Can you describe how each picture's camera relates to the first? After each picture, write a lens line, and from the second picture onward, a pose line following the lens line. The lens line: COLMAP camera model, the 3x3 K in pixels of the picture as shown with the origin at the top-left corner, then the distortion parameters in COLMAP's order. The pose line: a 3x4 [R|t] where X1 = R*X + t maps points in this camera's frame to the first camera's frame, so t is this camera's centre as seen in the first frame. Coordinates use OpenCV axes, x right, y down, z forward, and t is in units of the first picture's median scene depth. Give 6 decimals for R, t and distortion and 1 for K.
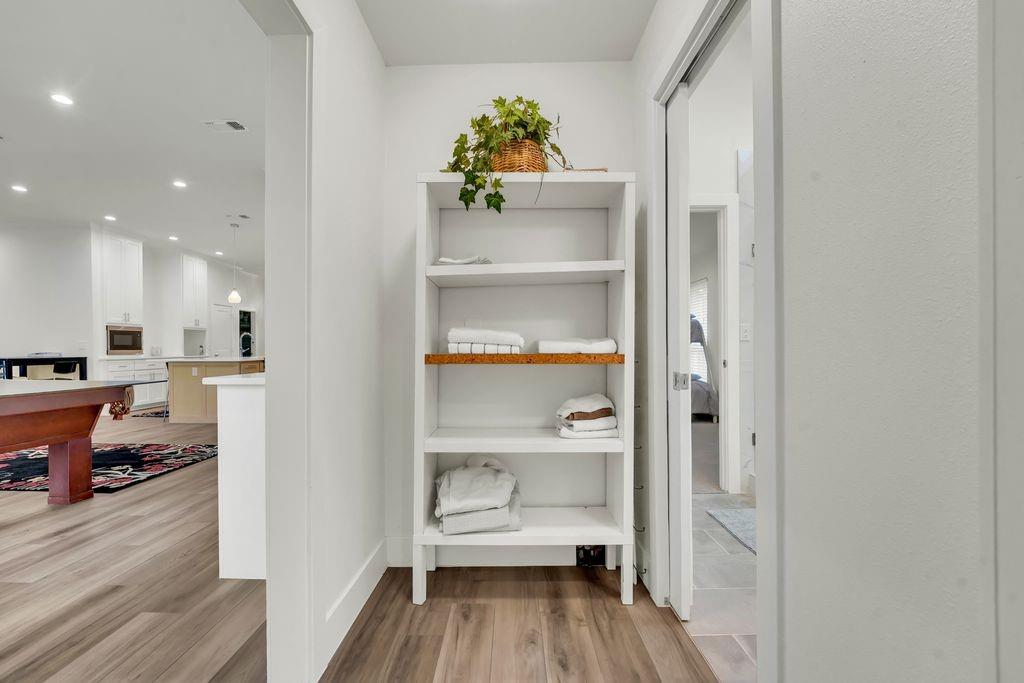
lens RADIAL K [[440.7, 0, 512.0], [0, 440.7, 350.6], [0, 0, 1]] dist [-0.030641, -0.000022]
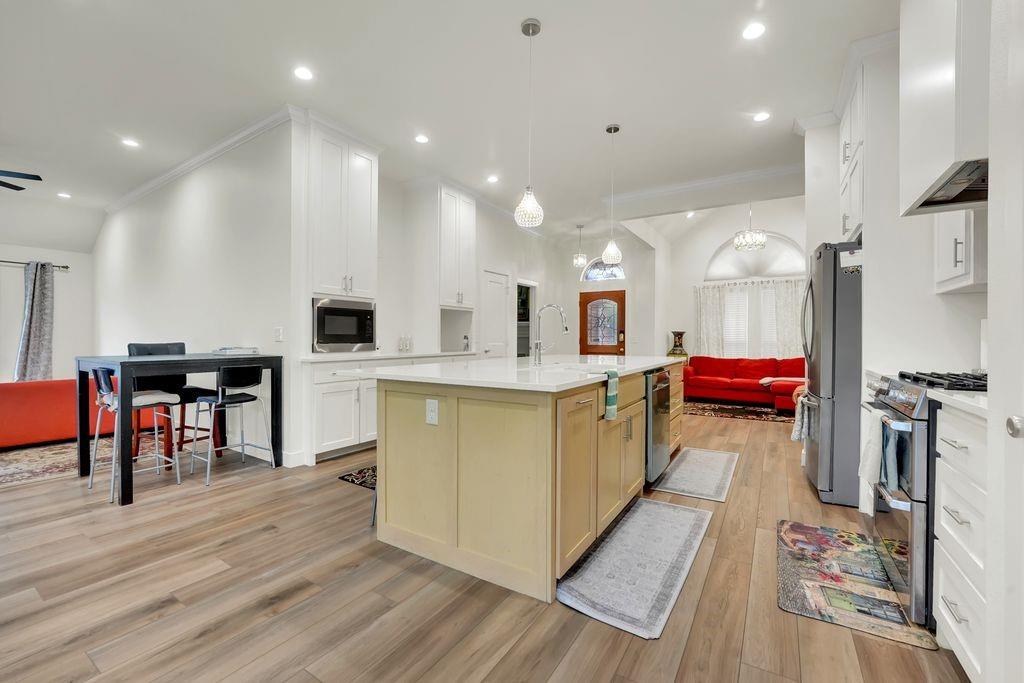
lens RADIAL K [[434.5, 0, 512.0], [0, 434.5, 341.5], [0, 0, 1]] dist [-0.030143, -0.000021]
pose [[0.856455, 0.019400, -0.515857, -0.405728], [-0.017624, 0.999810, 0.008340, -0.011942], [0.515920, 0.001949, 0.856634, 0.600363]]
